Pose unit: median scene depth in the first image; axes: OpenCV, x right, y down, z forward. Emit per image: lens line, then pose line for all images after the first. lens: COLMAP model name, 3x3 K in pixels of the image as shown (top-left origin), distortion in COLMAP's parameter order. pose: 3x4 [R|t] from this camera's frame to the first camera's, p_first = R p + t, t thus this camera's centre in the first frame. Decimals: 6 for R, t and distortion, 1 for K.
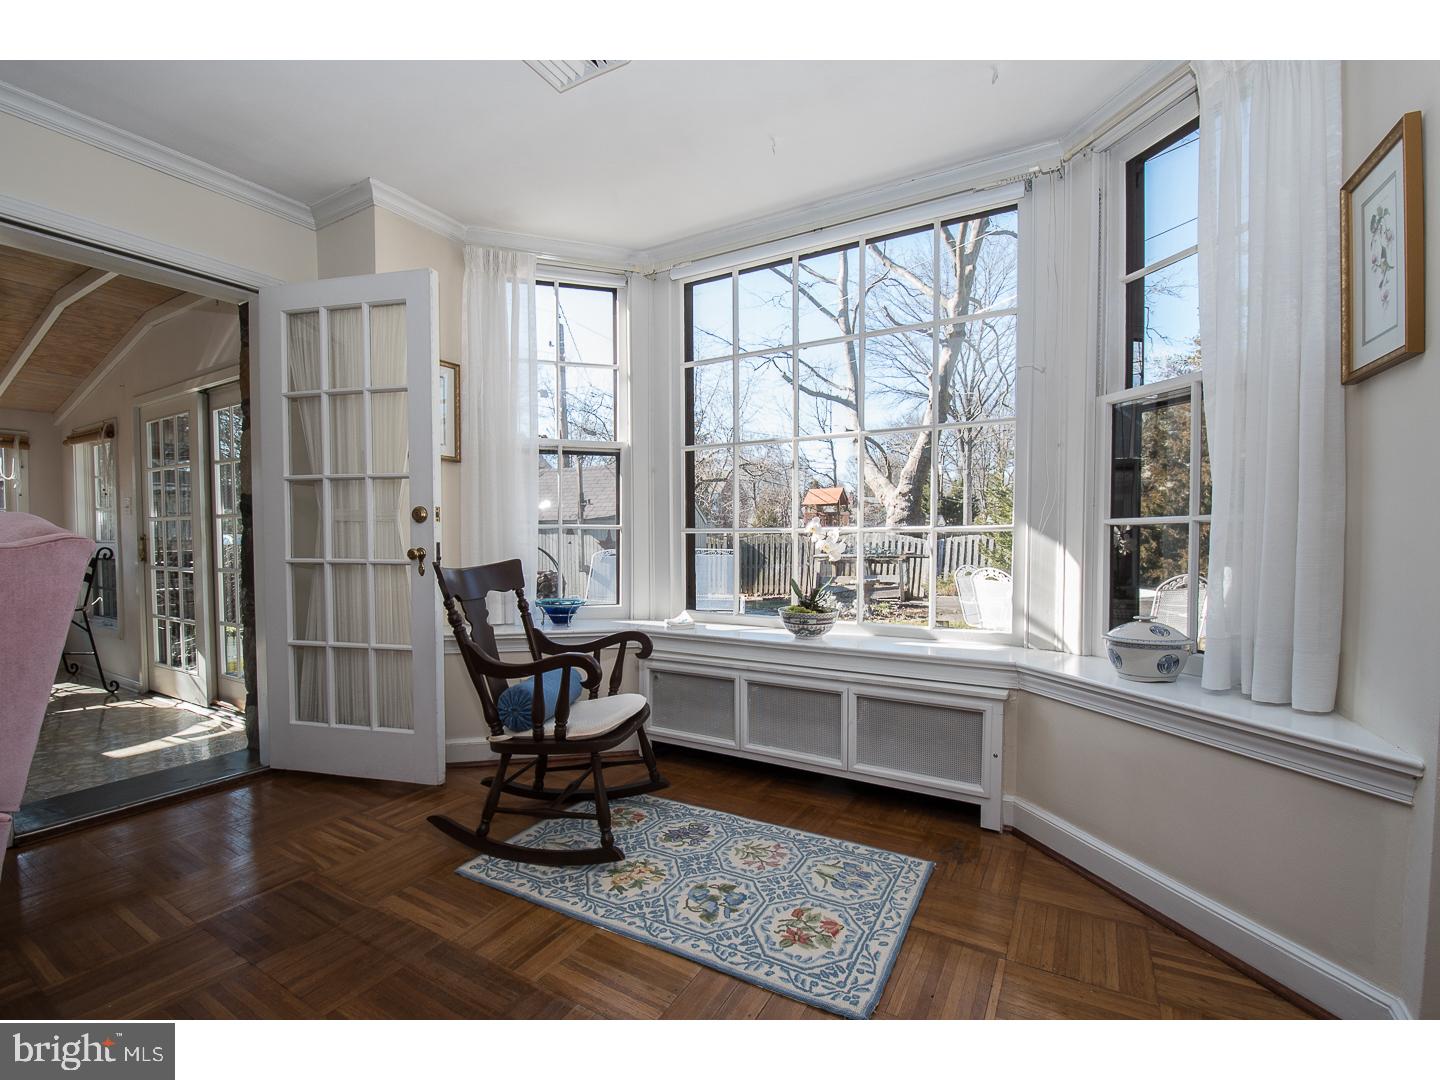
lens RADIAL K [[634.2, 0, 715.2], [0, 634.2, 559.6], [0, 0, 1]] dist [0.009102, -0.017630]
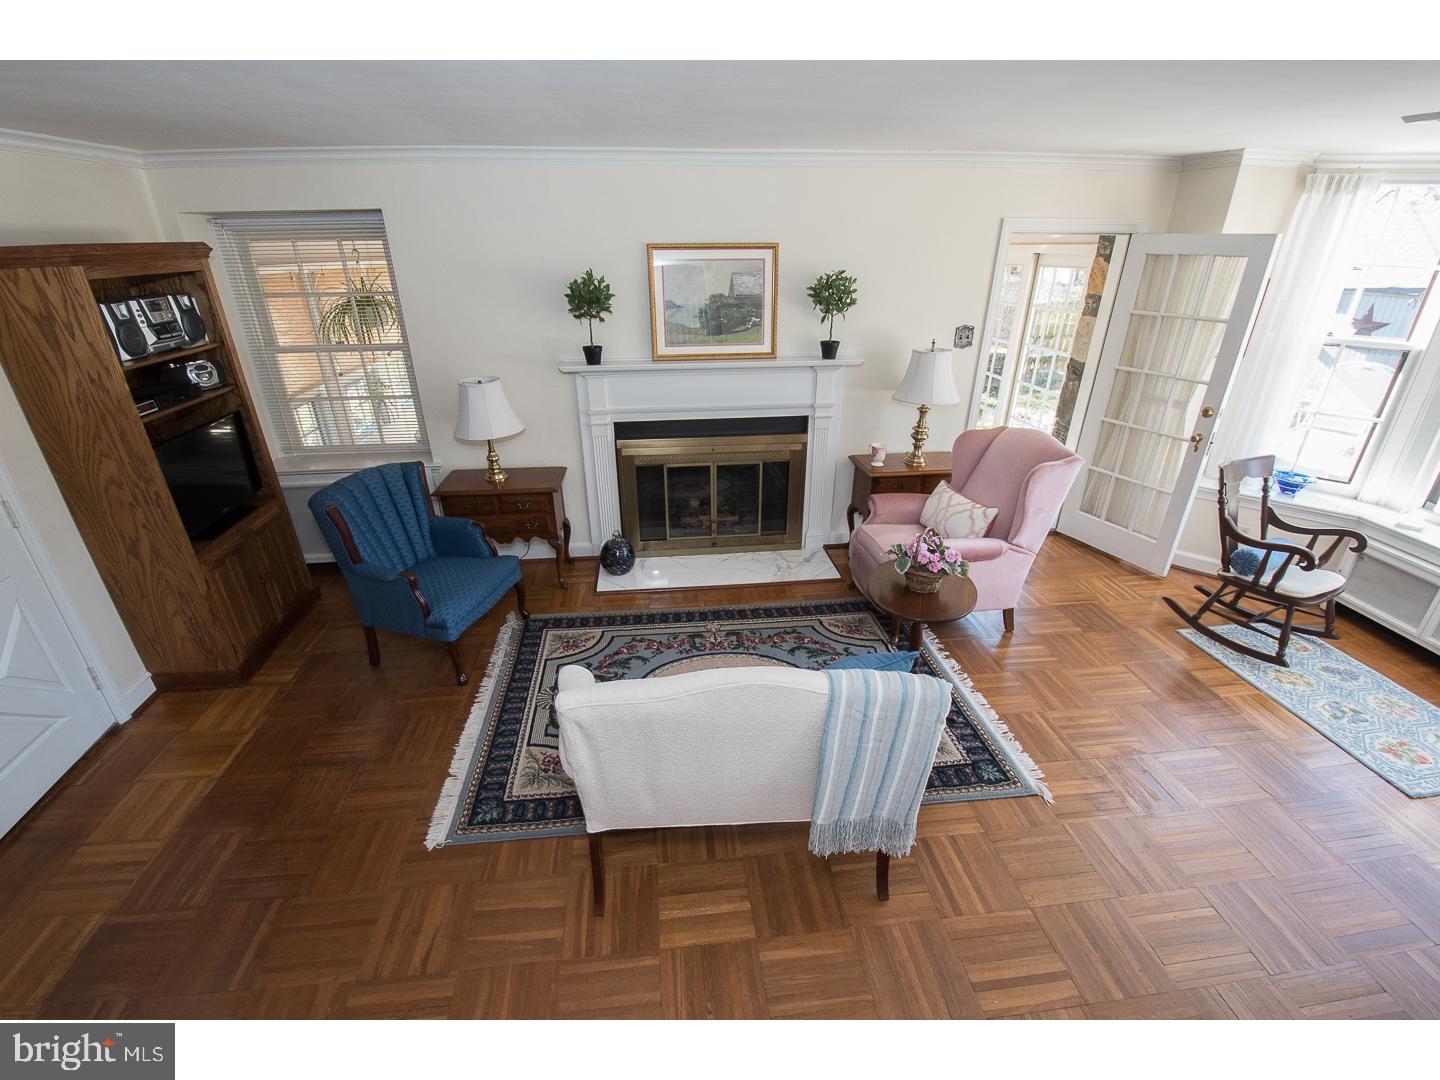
lens RADIAL K [[634.2, 0, 715.2], [0, 634.2, 559.6], [0, 0, 1]] dist [0.009102, -0.017630]
pose [[0.602947, 0.357219, -0.713336, 0.031351], [-0.032964, 0.904542, 0.425107, -0.428516], [0.797100, -0.232803, 0.557167, -1.026496]]
